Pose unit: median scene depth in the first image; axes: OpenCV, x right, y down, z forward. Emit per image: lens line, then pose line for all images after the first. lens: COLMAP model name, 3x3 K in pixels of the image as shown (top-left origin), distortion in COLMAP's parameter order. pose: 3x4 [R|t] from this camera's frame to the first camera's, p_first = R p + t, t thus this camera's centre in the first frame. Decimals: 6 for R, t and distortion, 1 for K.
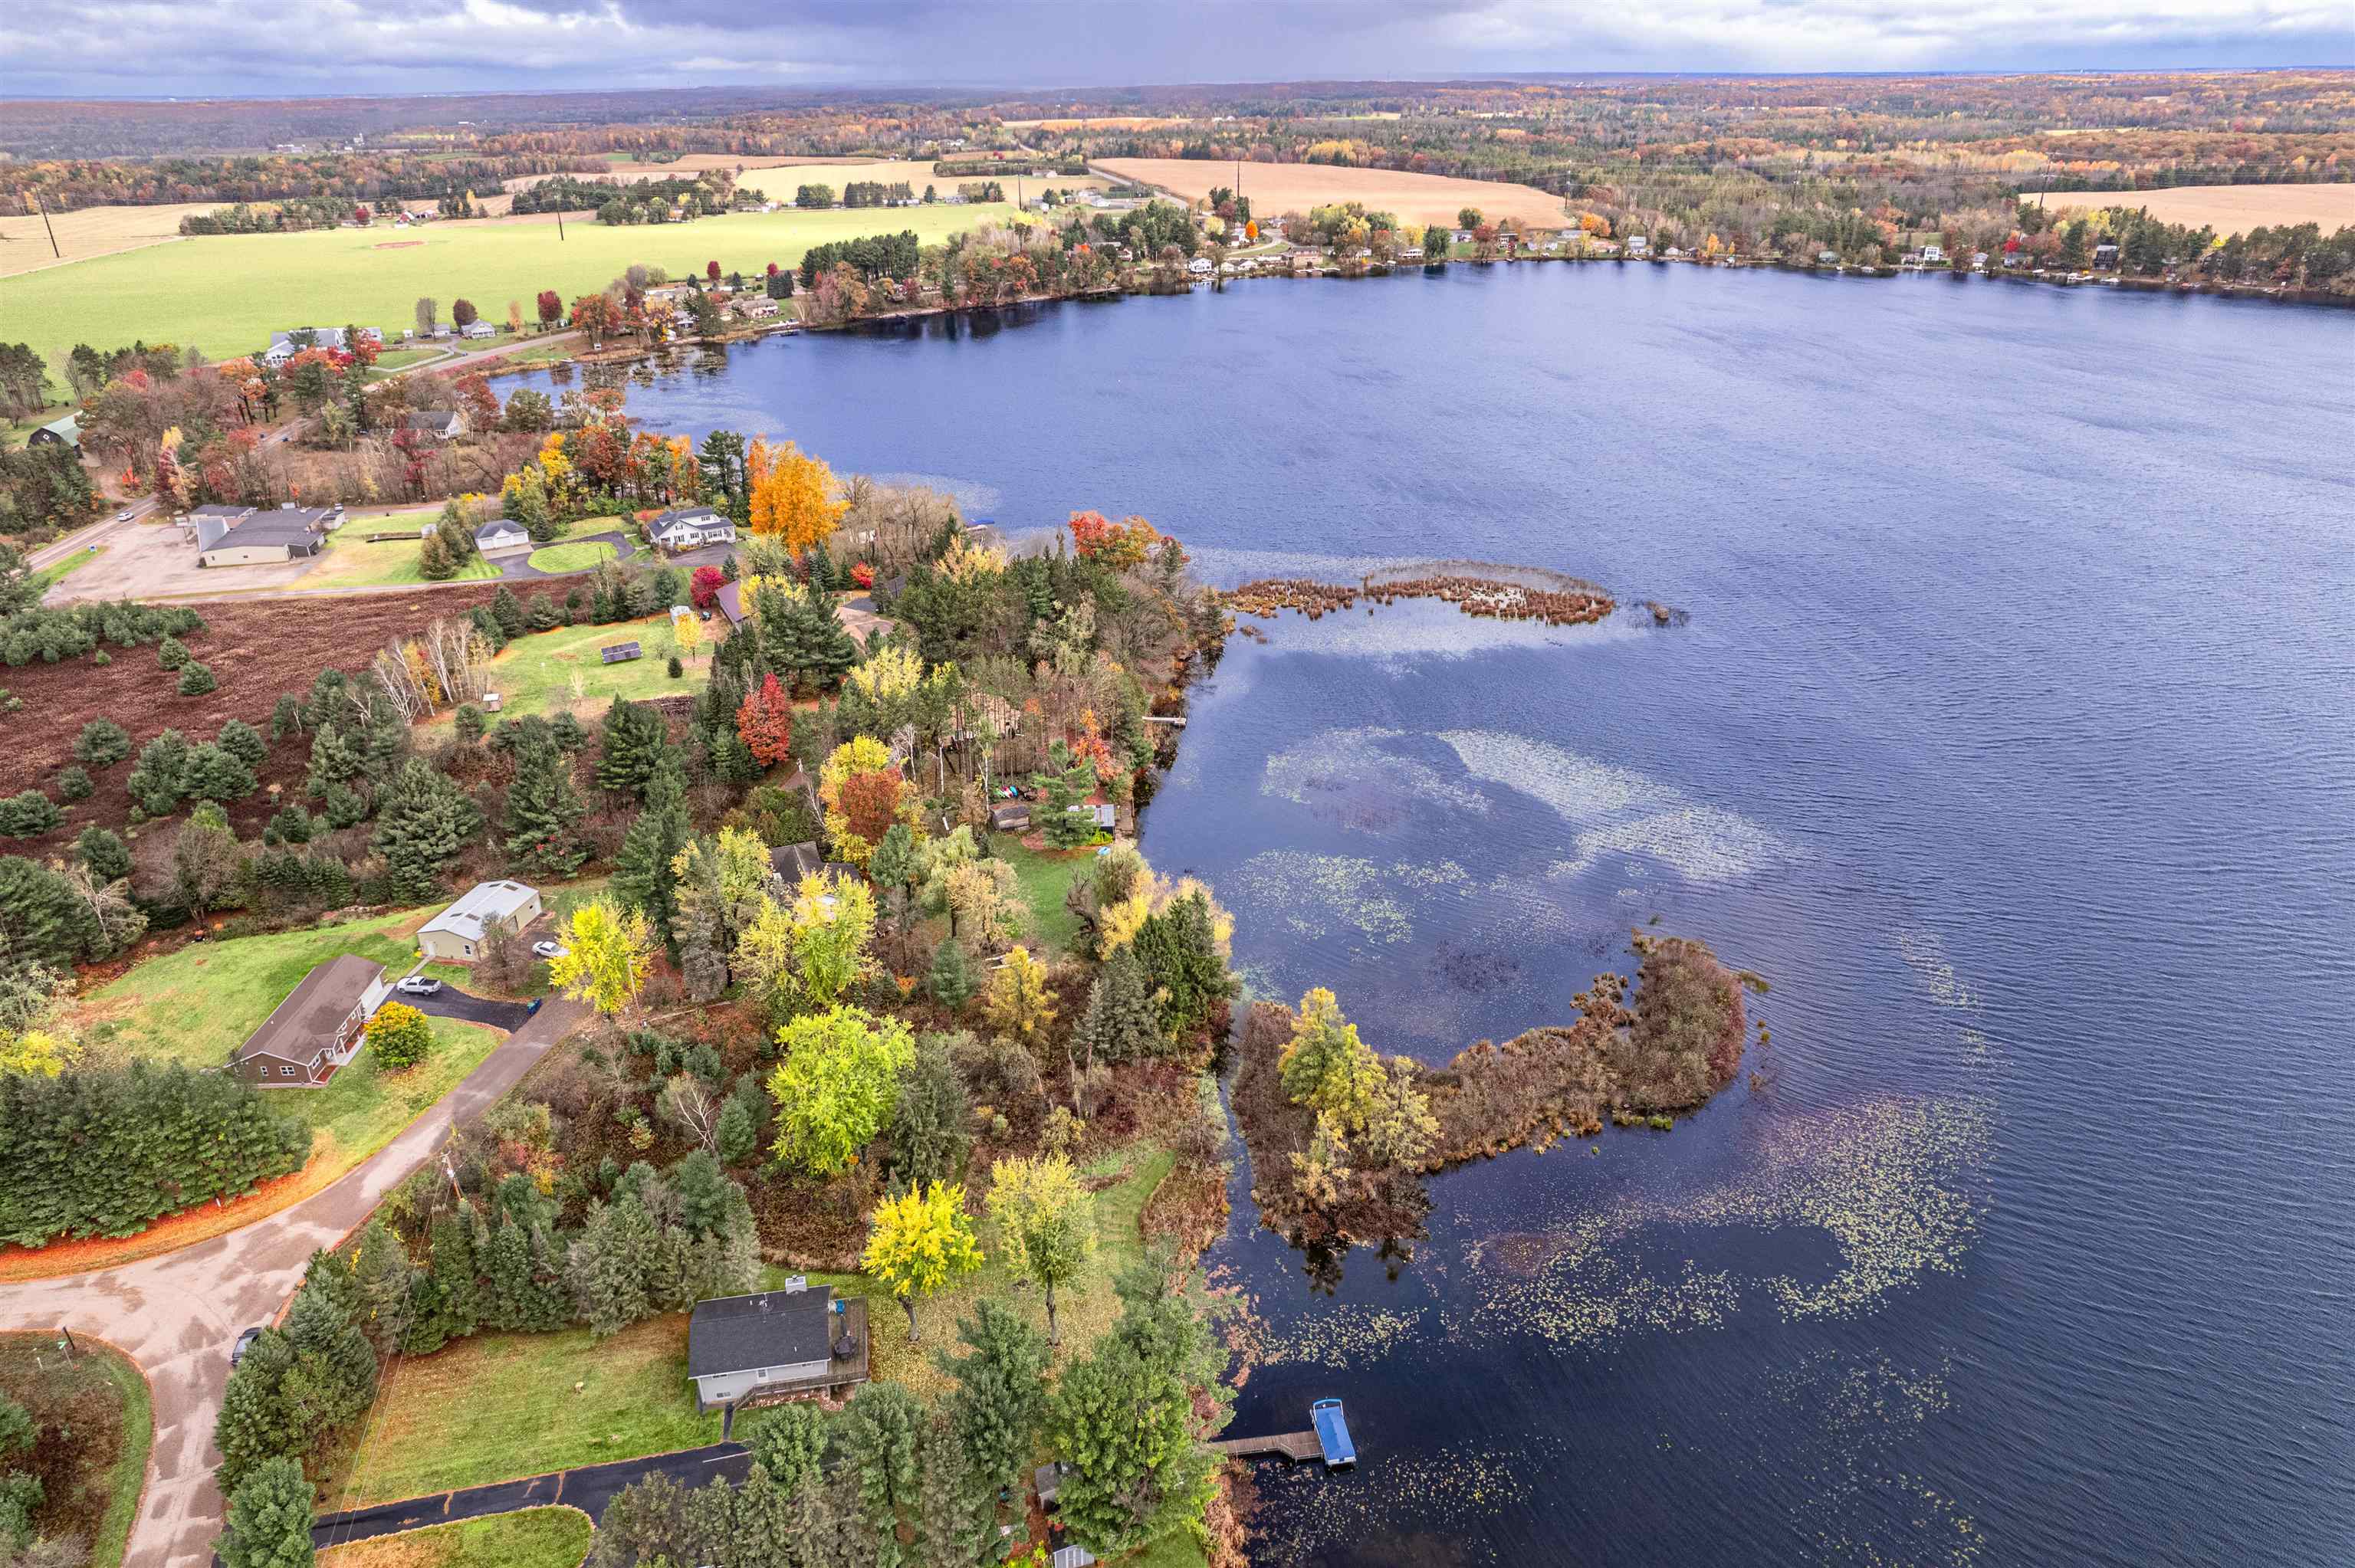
lens RADIAL K [[1473.0, 0, 1165.1], [0, 1473.0, 837.2], [0, 0, 1]] dist [-0.063538, 0.052842]
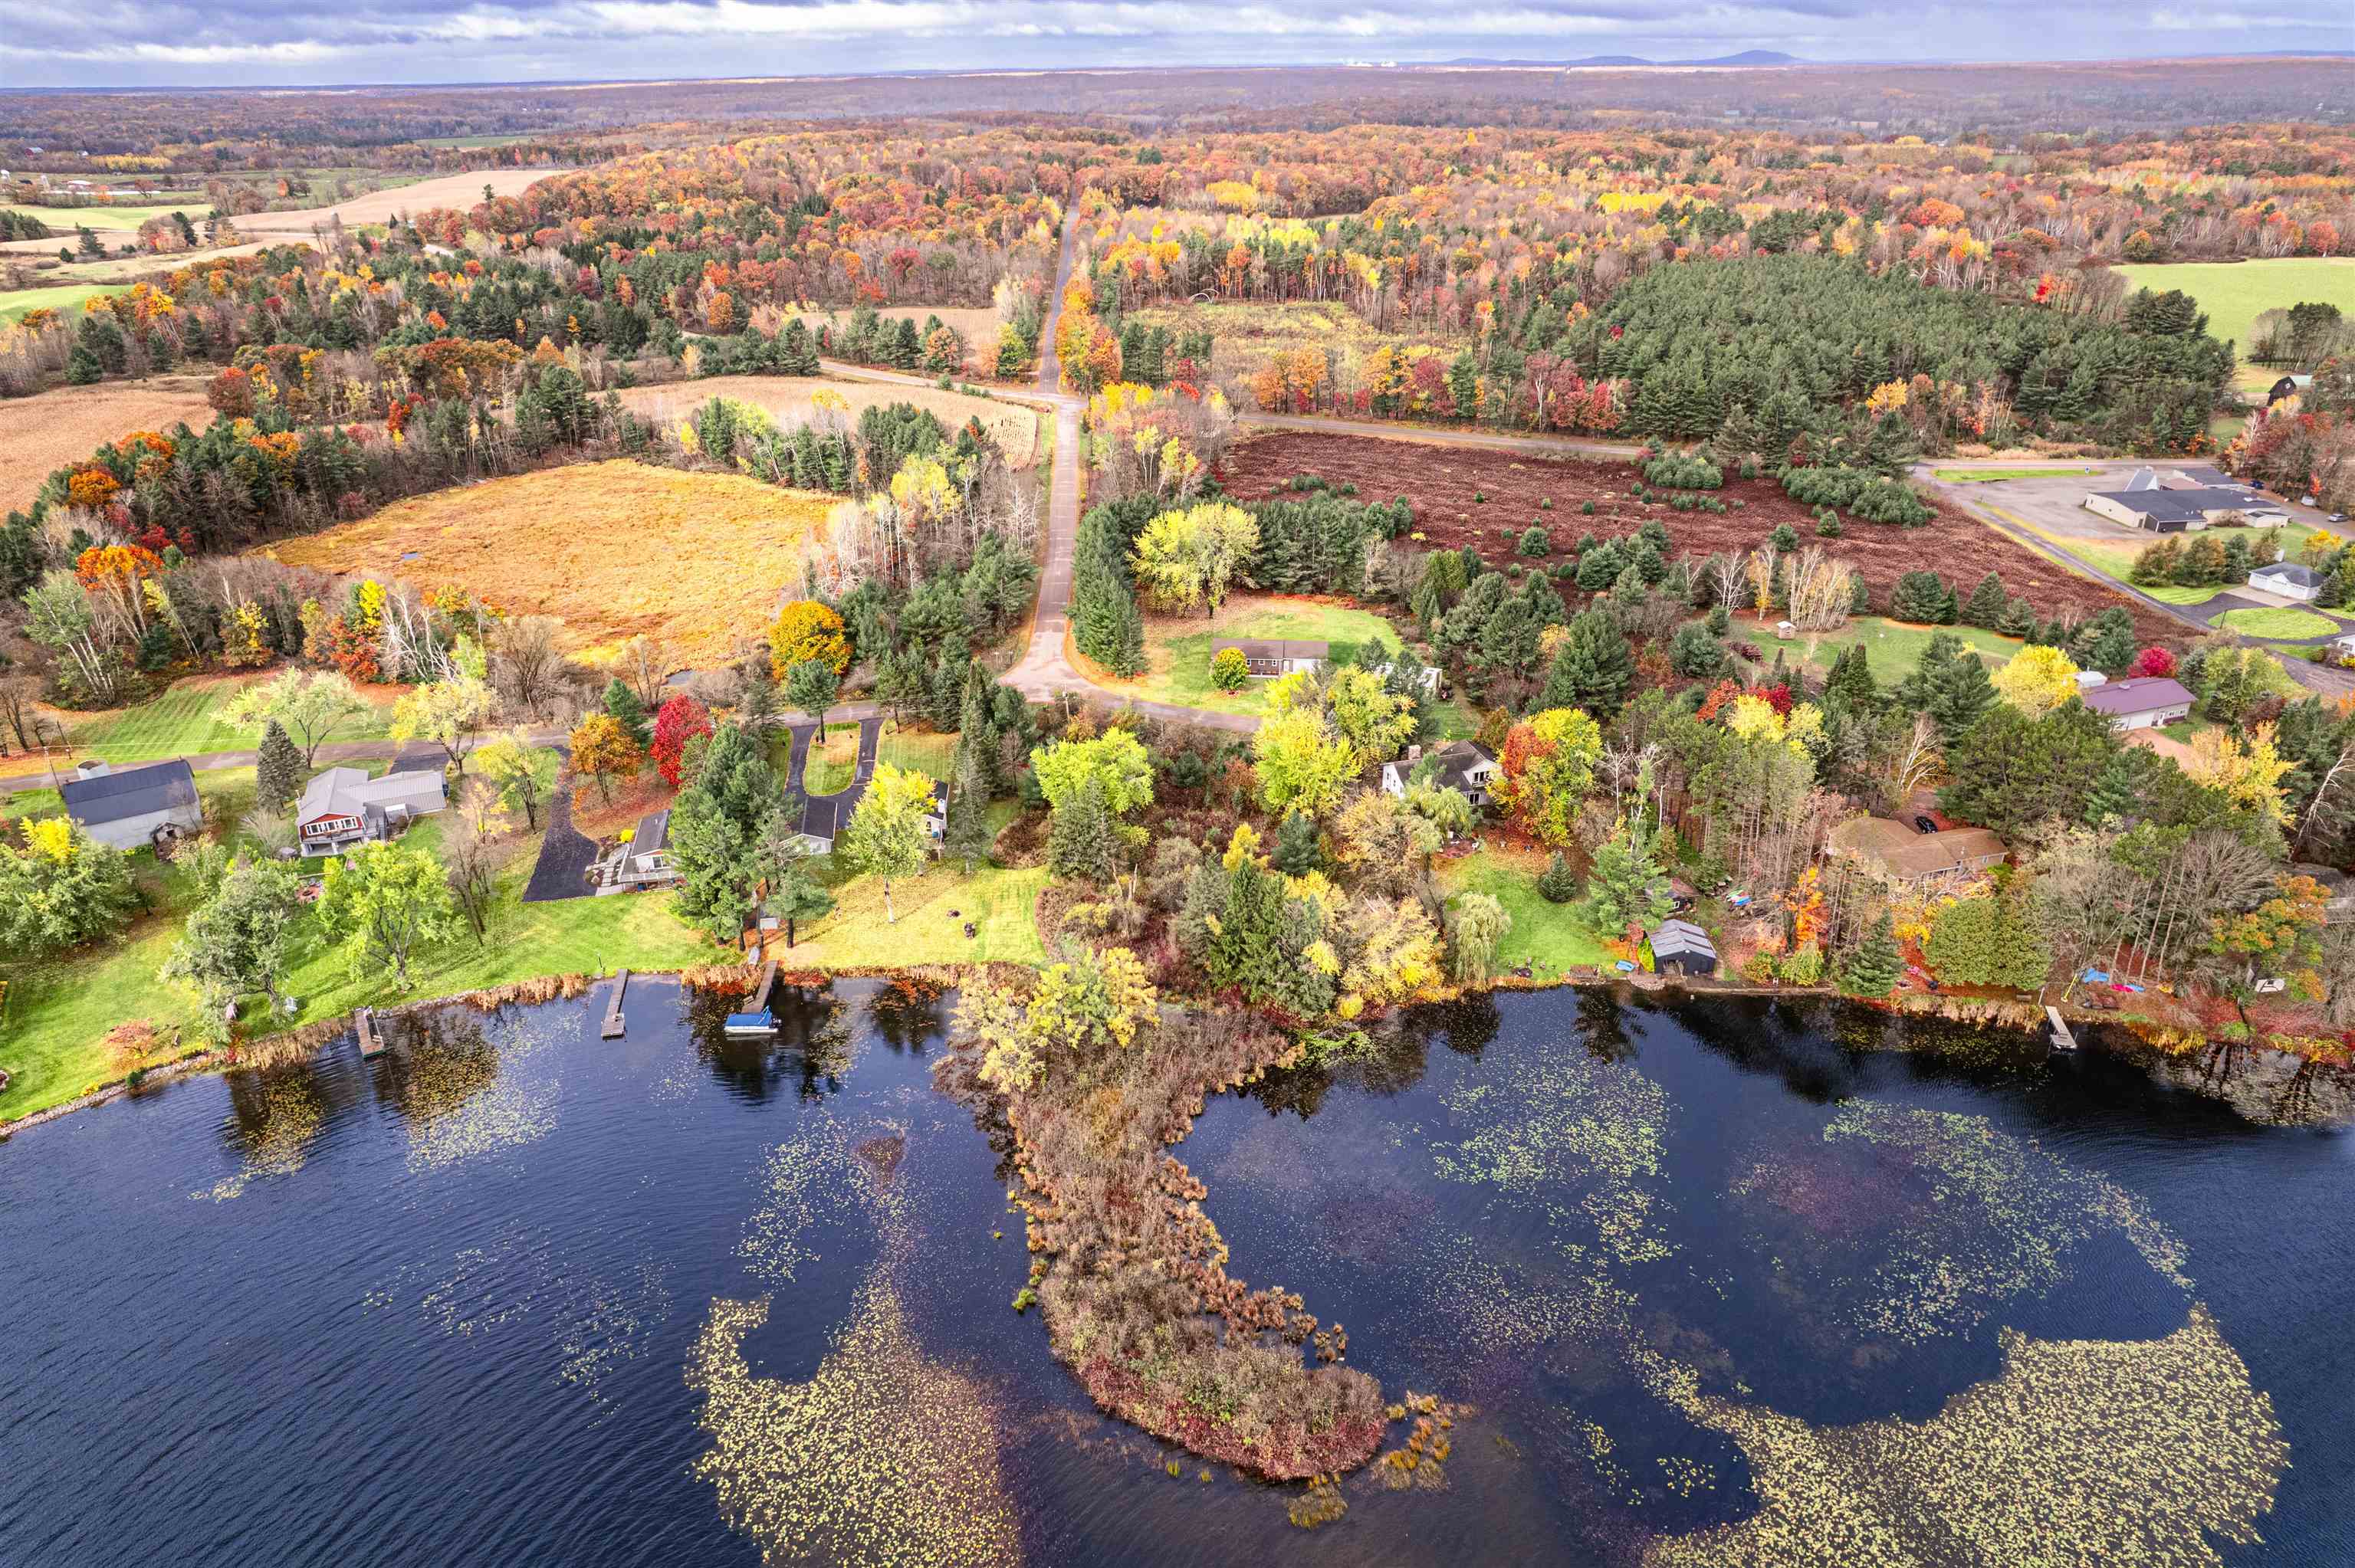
lens RADIAL K [[1516.9, 0, 1166.0], [0, 1516.9, 773.8], [0, 0, 1]] dist [-0.079118, 0.071603]
pose [[-0.116326, 0.440832, -0.890020, 0.238174], [-0.447422, 0.776770, 0.443217, -0.114706], [0.886725, 0.449772, 0.106879, 0.205785]]
